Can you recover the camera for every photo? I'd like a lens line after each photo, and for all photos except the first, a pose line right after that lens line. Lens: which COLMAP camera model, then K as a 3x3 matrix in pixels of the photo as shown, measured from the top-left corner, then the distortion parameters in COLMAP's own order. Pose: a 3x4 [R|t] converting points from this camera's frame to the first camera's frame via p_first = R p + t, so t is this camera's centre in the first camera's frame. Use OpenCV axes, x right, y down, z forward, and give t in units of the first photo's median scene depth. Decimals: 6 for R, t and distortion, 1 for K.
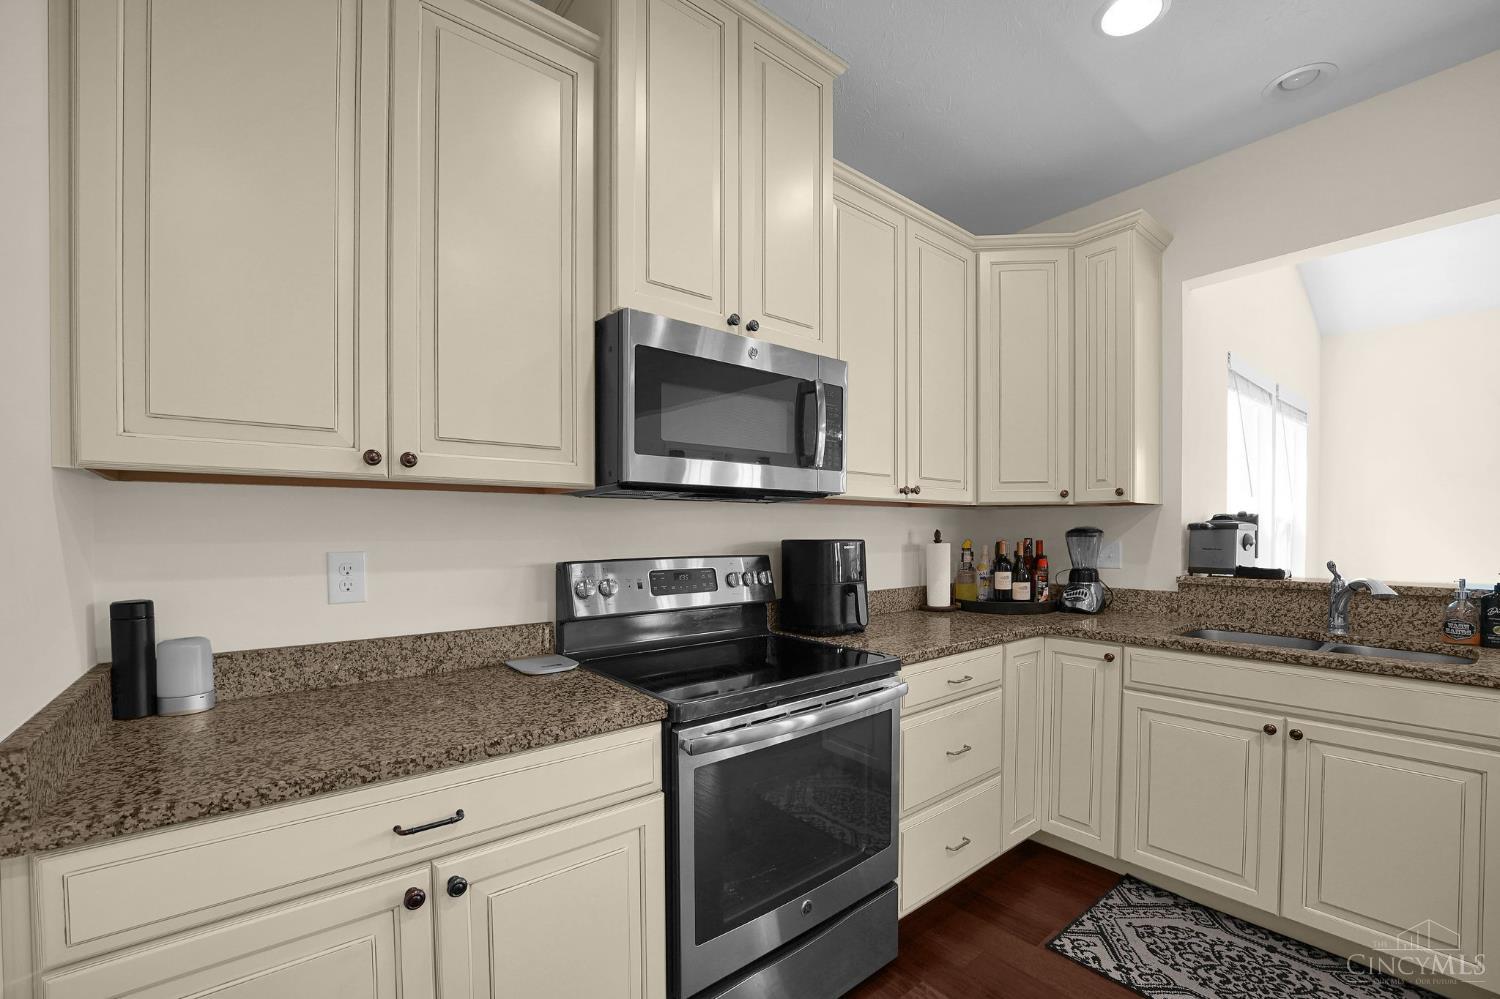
lens RADIAL K [[627.0, 0, 746.6], [0, 627.0, 544.3], [0, 0, 1]] dist [-0.027051, 0.002383]
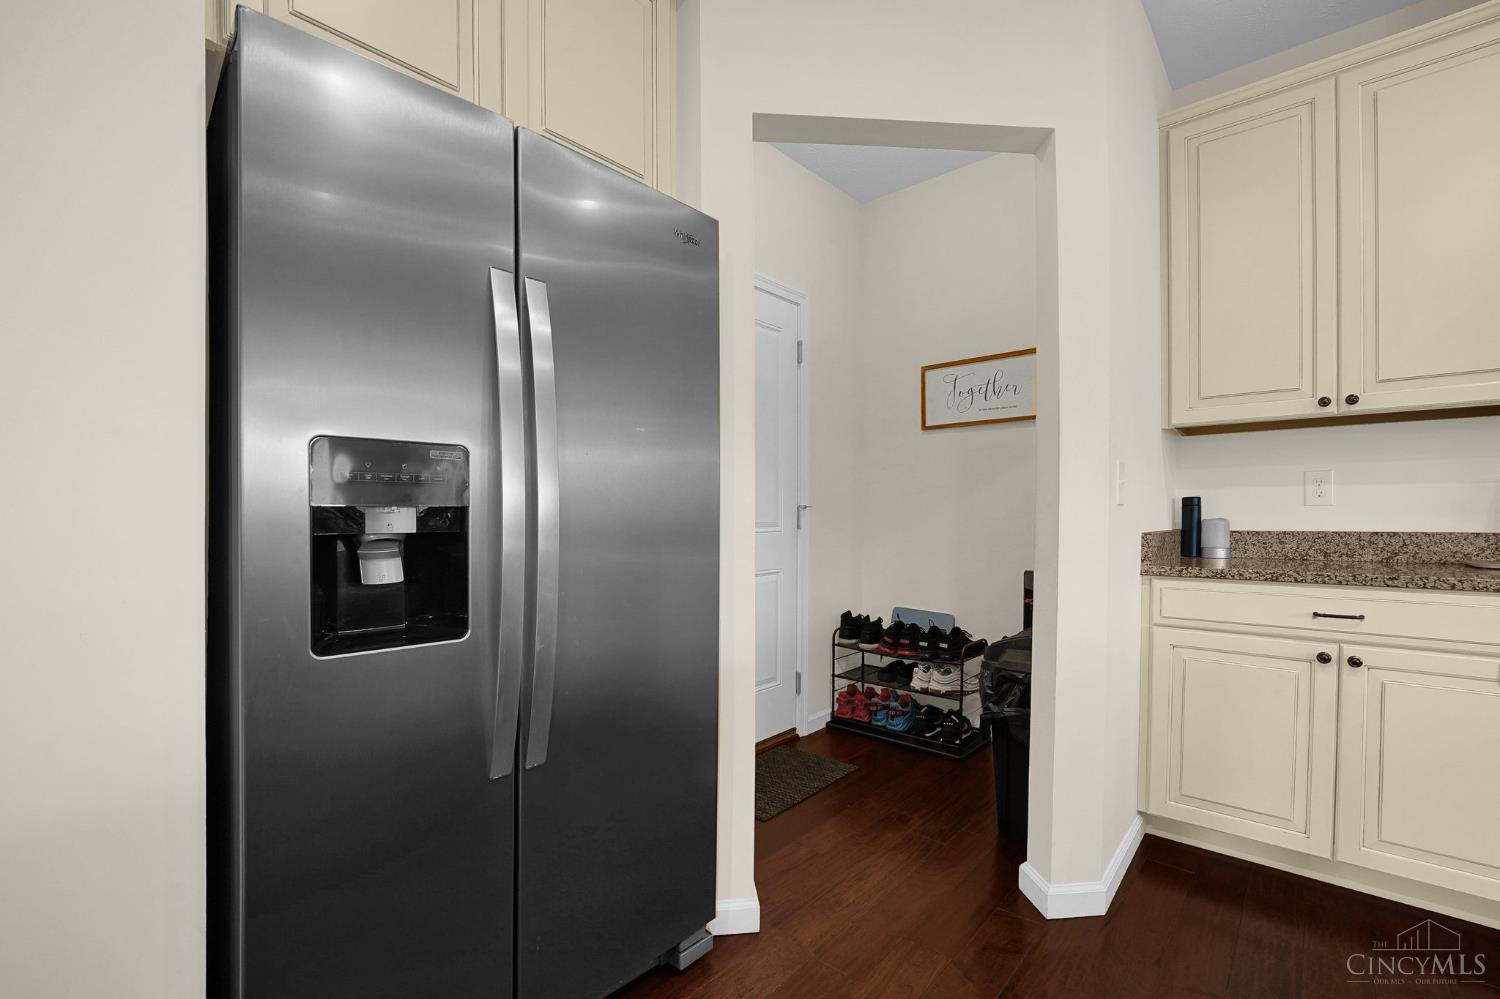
lens RADIAL K [[627.0, 0, 770.5], [0, 627.0, 525.1], [0, 0, 1]] dist [-0.027051, 0.002383]
pose [[0.171828, 0.017699, -0.984968, 0.571530], [-0.018769, 0.999716, 0.014690, 0.145267], [0.984948, 0.015963, 0.172111, -0.530987]]
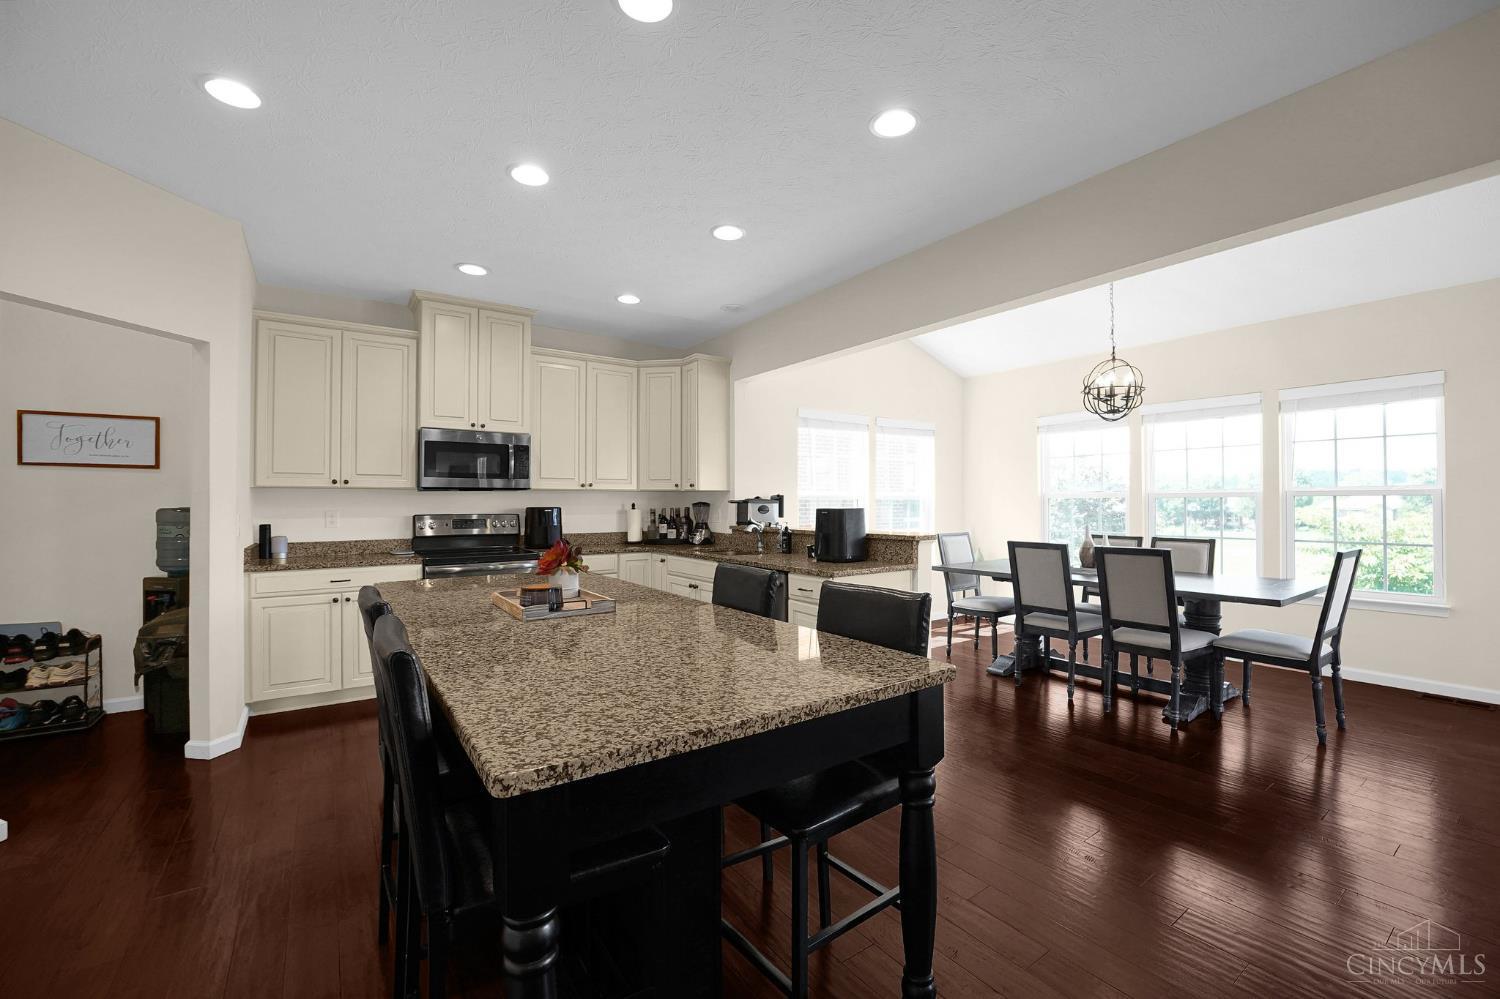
lens RADIAL K [[627.0, 0, 753.0], [0, 627.0, 499.8], [0, 0, 1]] dist [-0.027051, 0.002383]
pose [[0.997791, 0.001238, -0.066417, 1.546204], [-0.002882, 0.999691, -0.024674, 0.027699], [0.066366, 0.024811, 0.997487, -1.800430]]
